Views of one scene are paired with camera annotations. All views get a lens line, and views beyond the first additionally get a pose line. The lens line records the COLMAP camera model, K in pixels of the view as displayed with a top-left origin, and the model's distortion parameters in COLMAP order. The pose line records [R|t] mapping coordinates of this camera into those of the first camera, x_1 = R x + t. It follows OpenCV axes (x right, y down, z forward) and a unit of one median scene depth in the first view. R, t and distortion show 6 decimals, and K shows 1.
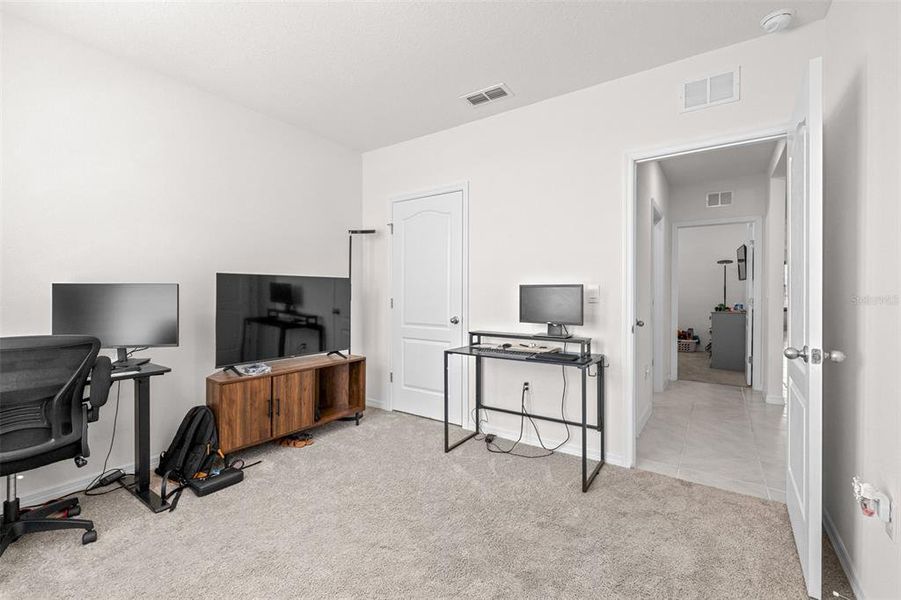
lens RADIAL K [[387.0, 0, 452.0], [0, 387.0, 284.4], [0, 0, 1]] dist [0.000525, 0.000215]
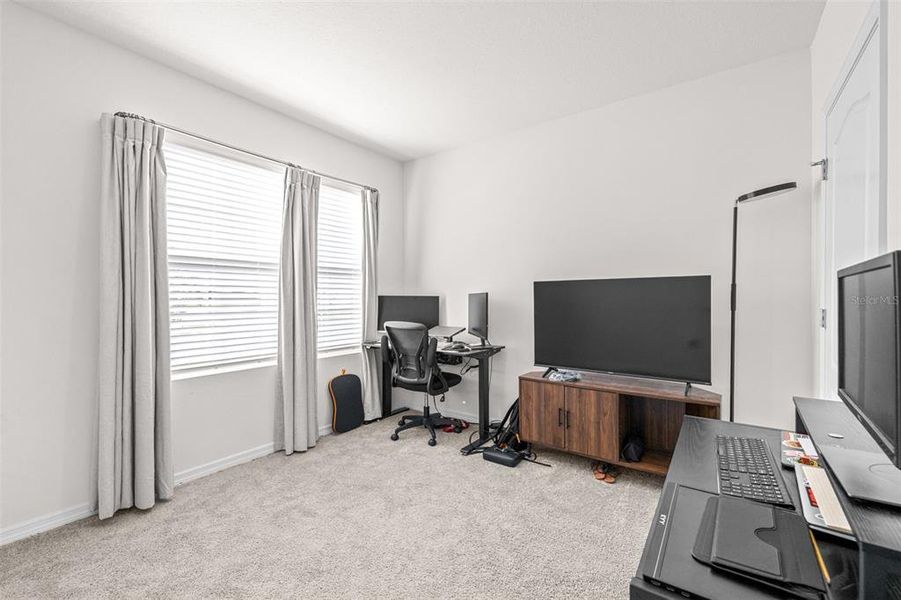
lens RADIAL K [[383.0, 0, 450.5], [0, 383.0, 300.0], [0, 0, 1]] dist [-0.000511, 0.000178]
pose [[-0.020191, -0.001926, -0.999794, 0.514728], [0.021088, 0.999775, -0.002352, 0.021617], [0.999574, -0.021131, -0.020146, 0.773741]]
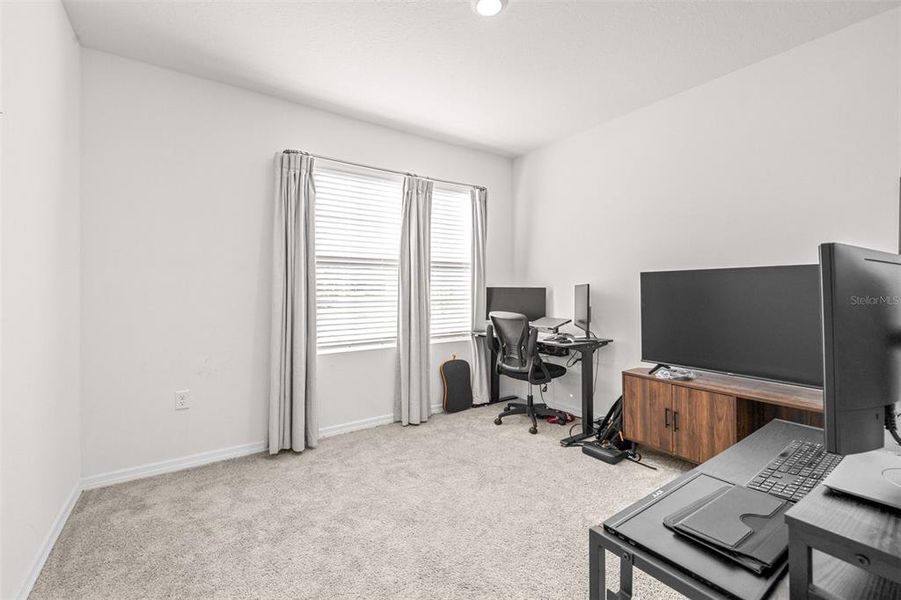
lens RADIAL K [[387.0, 0, 452.0], [0, 387.0, 284.4], [0, 0, 1]] dist [0.000525, 0.000215]
pose [[-0.344582, -0.019551, -0.938553, 0.577343], [0.016906, 0.999492, -0.027028, 0.024021], [0.938604, -0.025180, -0.344076, 0.873992]]
